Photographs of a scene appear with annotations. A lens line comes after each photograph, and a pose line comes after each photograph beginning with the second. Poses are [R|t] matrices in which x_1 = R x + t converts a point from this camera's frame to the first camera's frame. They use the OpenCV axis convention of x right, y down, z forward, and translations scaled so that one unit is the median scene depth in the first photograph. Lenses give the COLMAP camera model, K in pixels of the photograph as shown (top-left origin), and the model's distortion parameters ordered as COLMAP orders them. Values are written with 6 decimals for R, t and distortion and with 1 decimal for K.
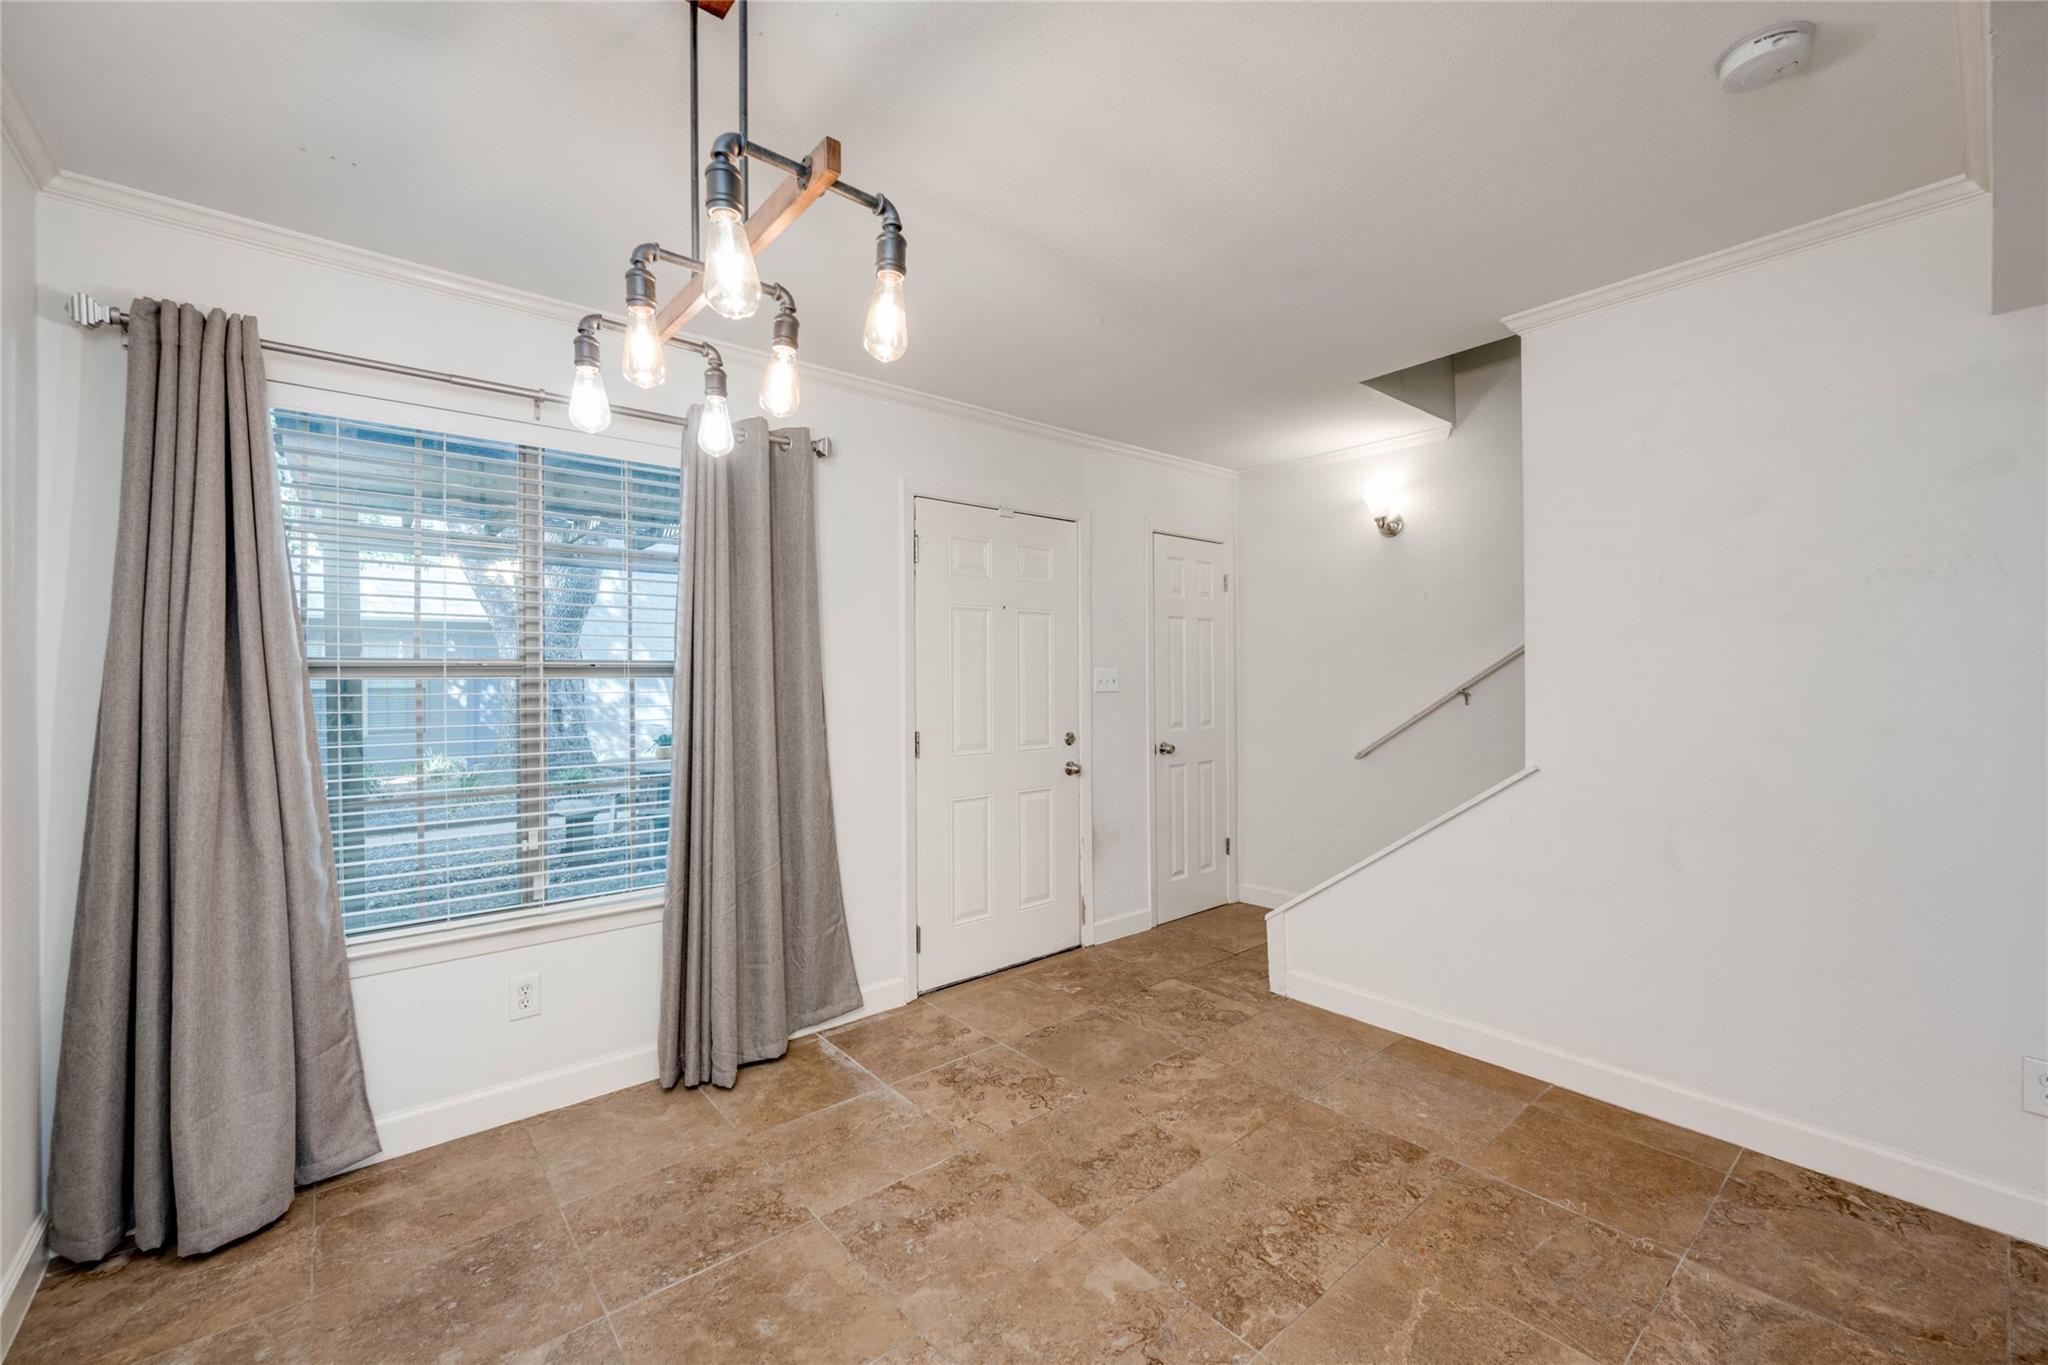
lens RADIAL K [[832.6, 0, 1027.0], [0, 832.6, 670.6], [0, 0, 1]] dist [-0.001004, -0.000052]
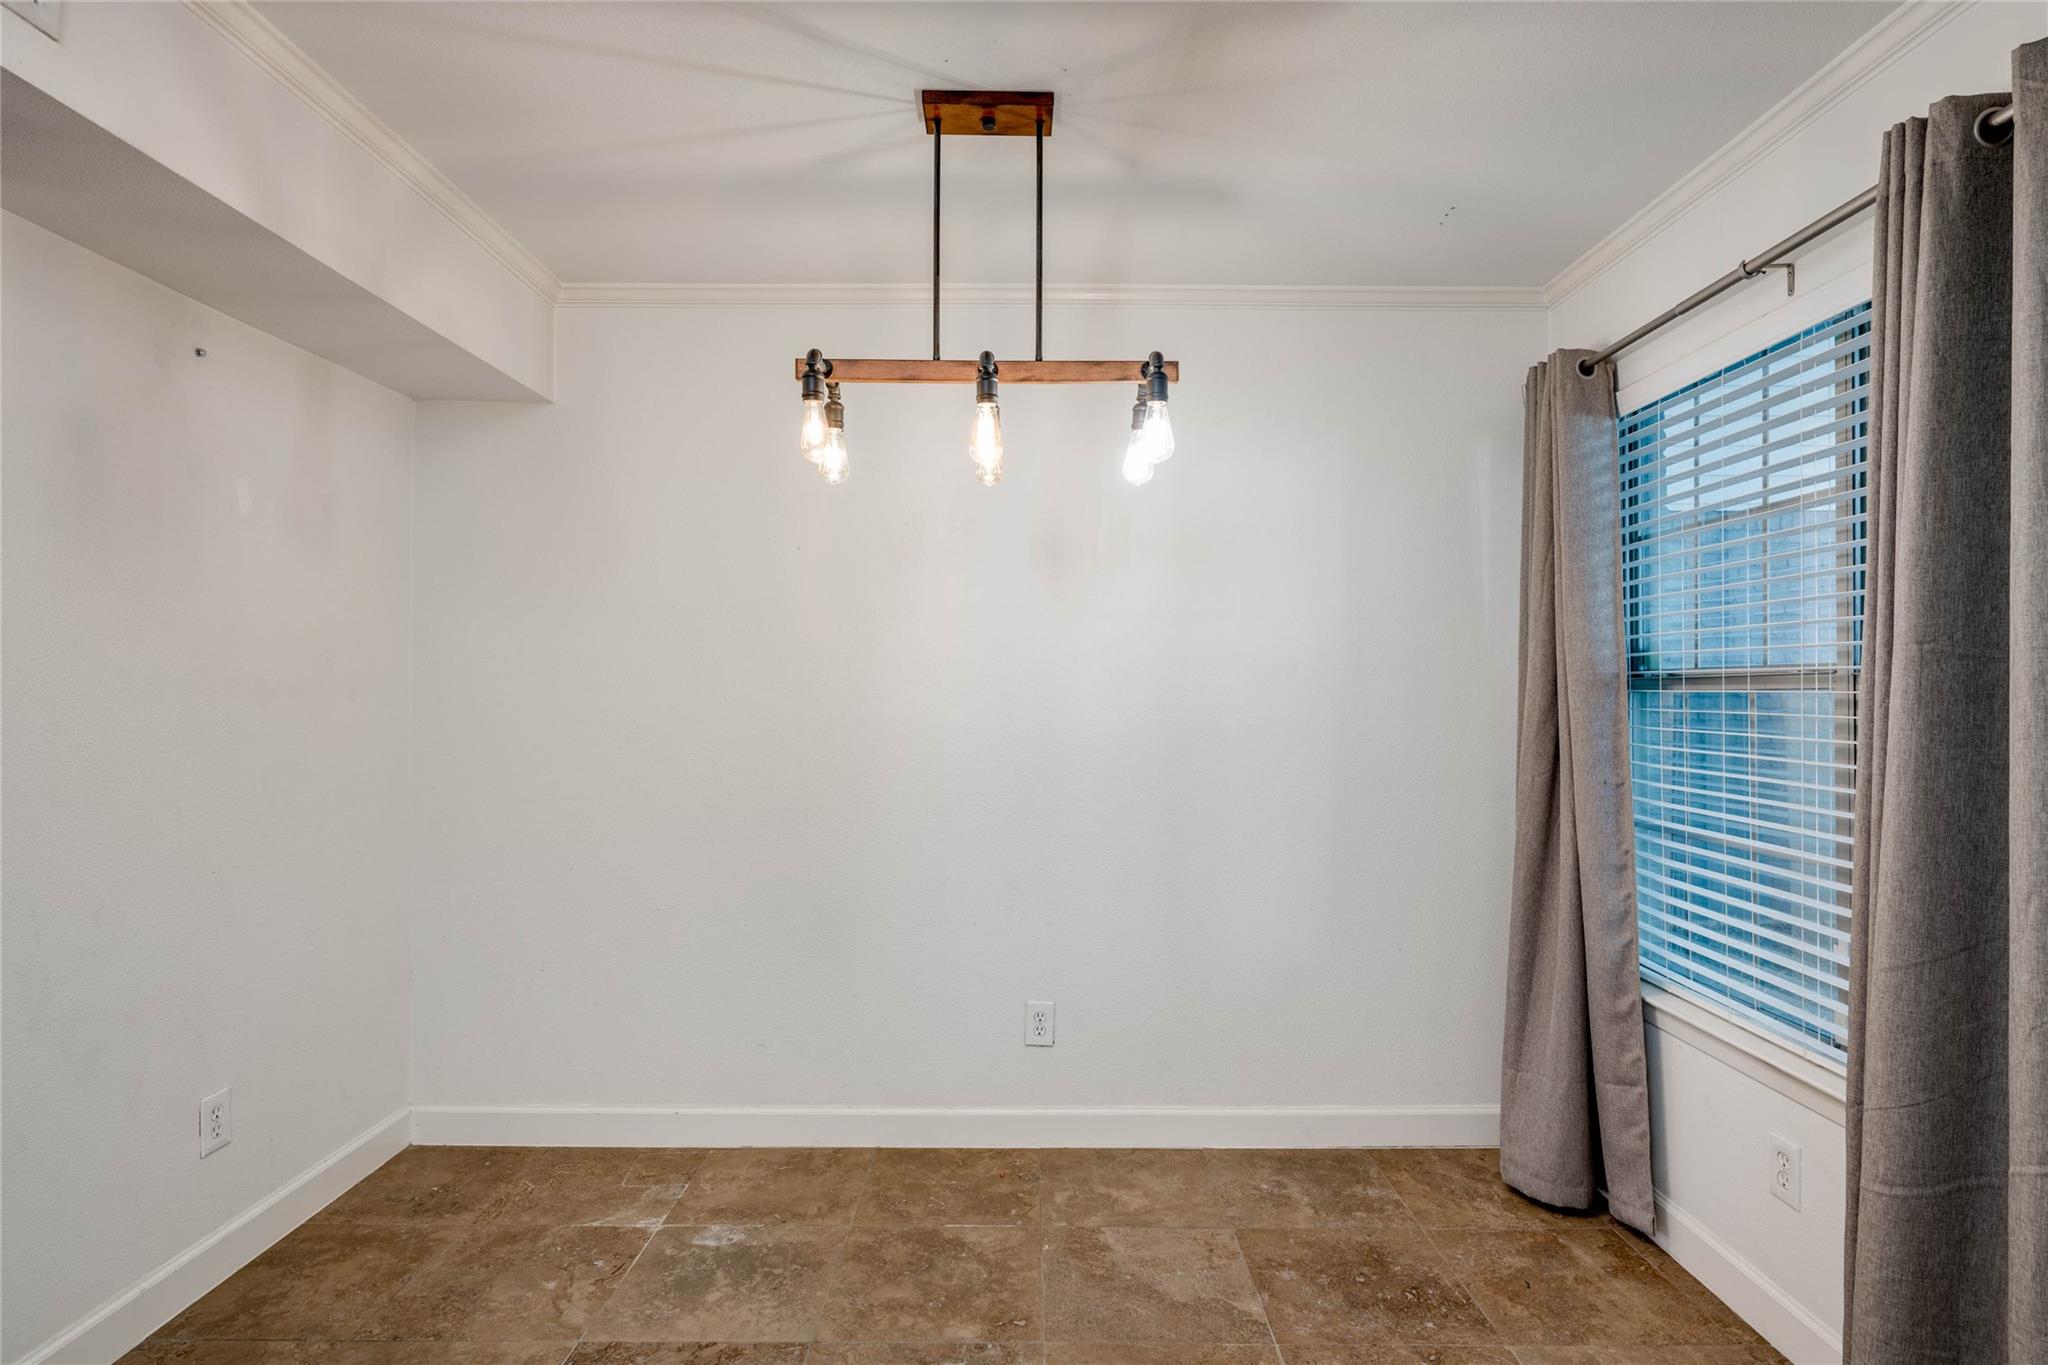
lens RADIAL K [[1058.1, 0, 1030.6], [0, 1058.1, 692.7], [0, 0, 1]] dist [-0.002881, 0.001821]
pose [[-0.643446, 0.005229, -0.765474, 0.494376], [0.005933, 0.999981, 0.001844, 0.007075], [0.765469, -0.003355, -0.643464, 1.252967]]
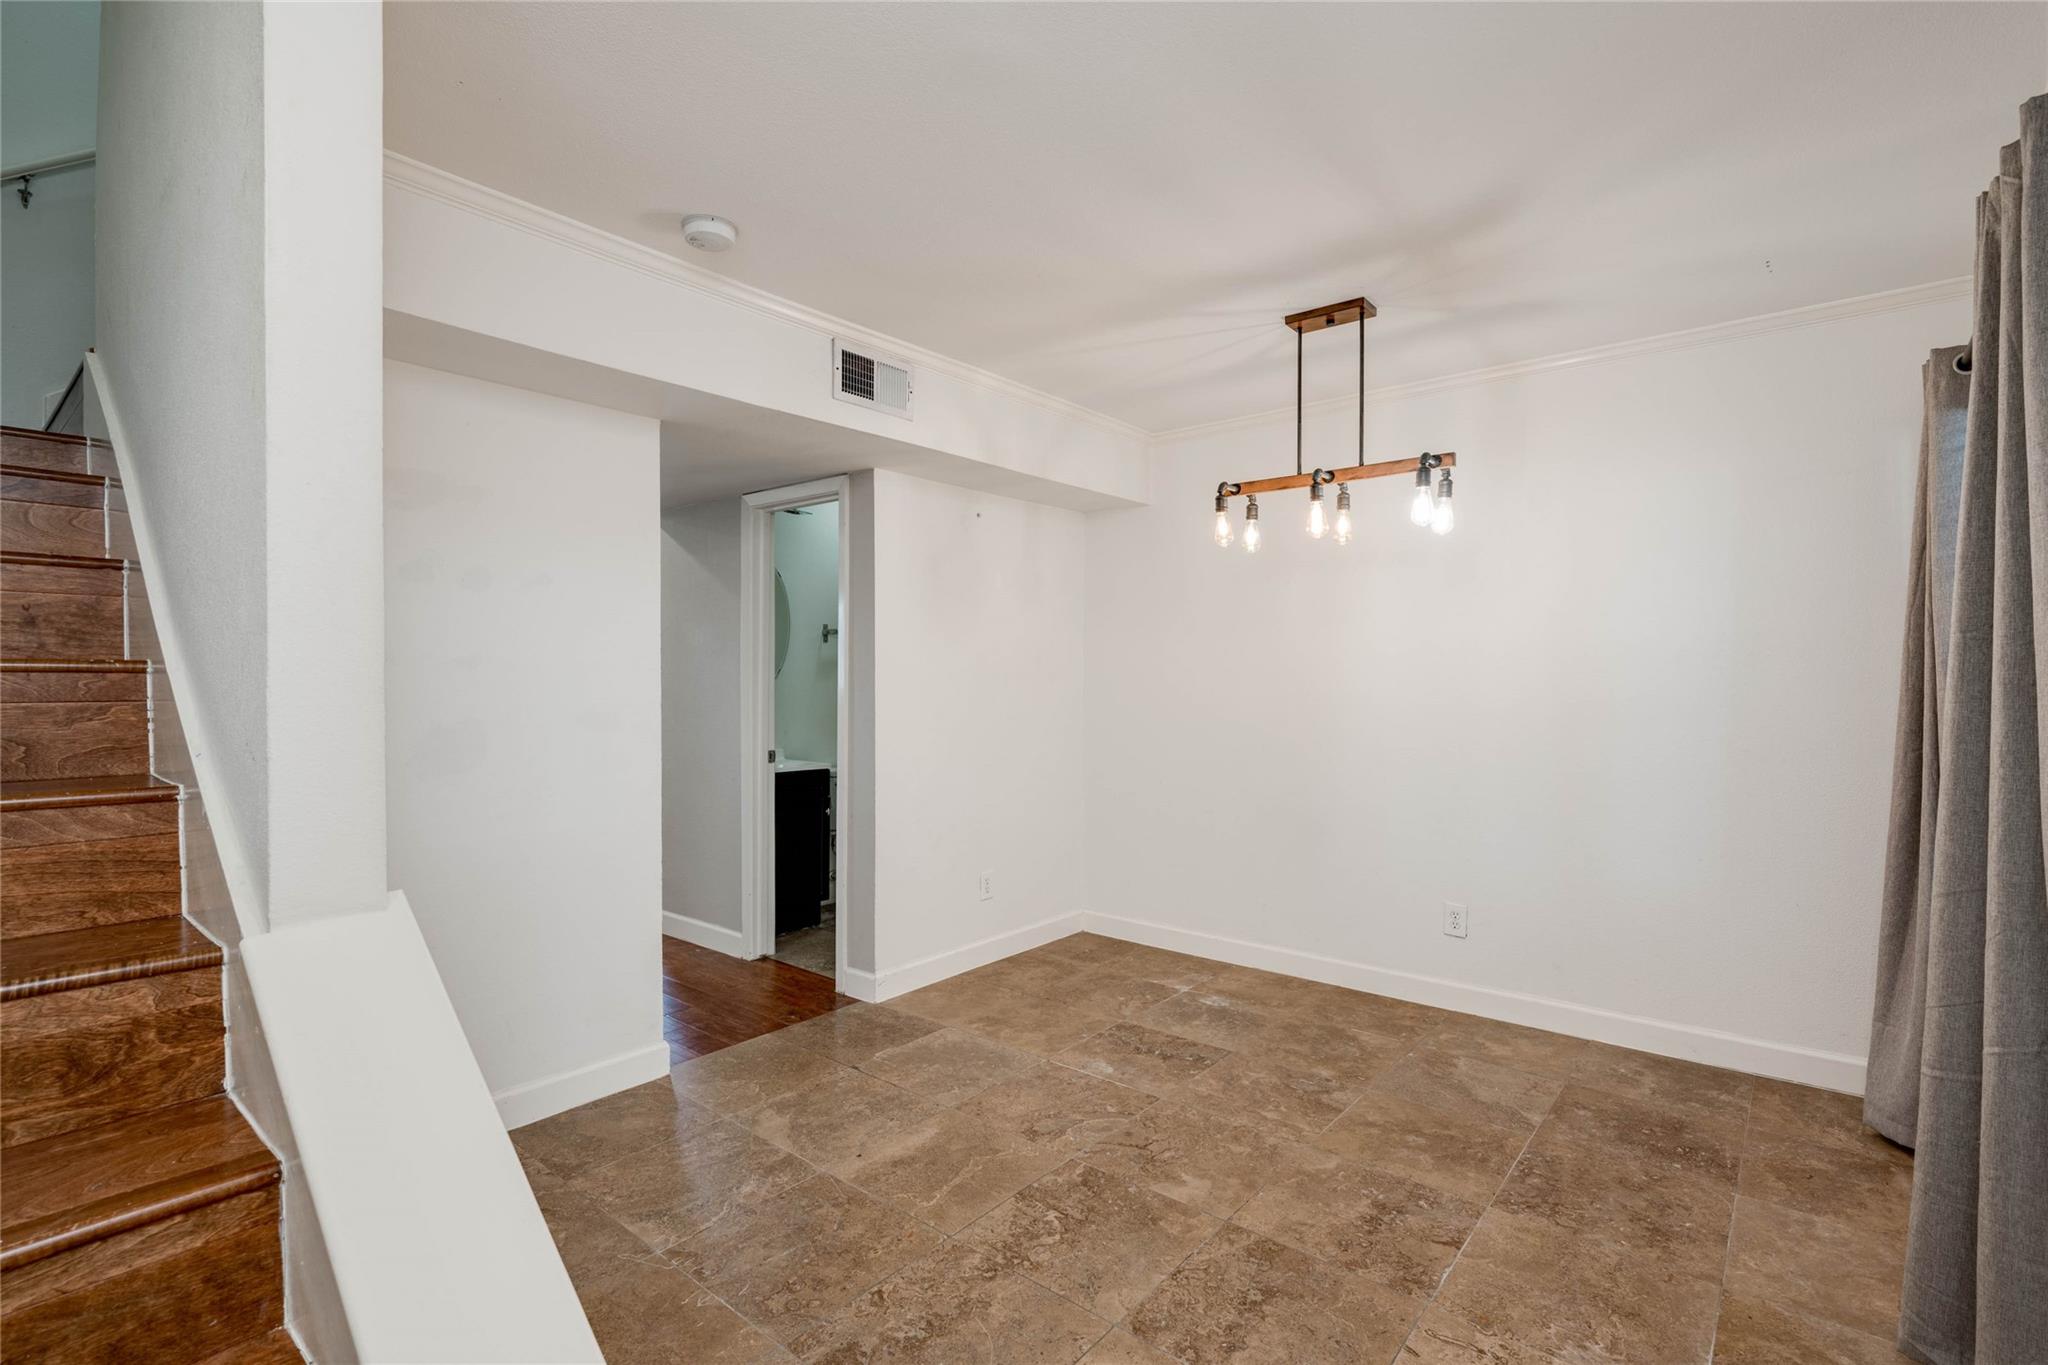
lens RADIAL K [[934.2, 0, 1039.8], [0, 934.2, 691.7], [0, 0, 1]] dist [0.002659, 0.000943]
pose [[-0.982934, 0.010709, -0.183649, 0.454771], [0.008864, 0.999902, 0.010867, 0.012785], [0.183747, 0.009053, -0.982932, 1.878494]]
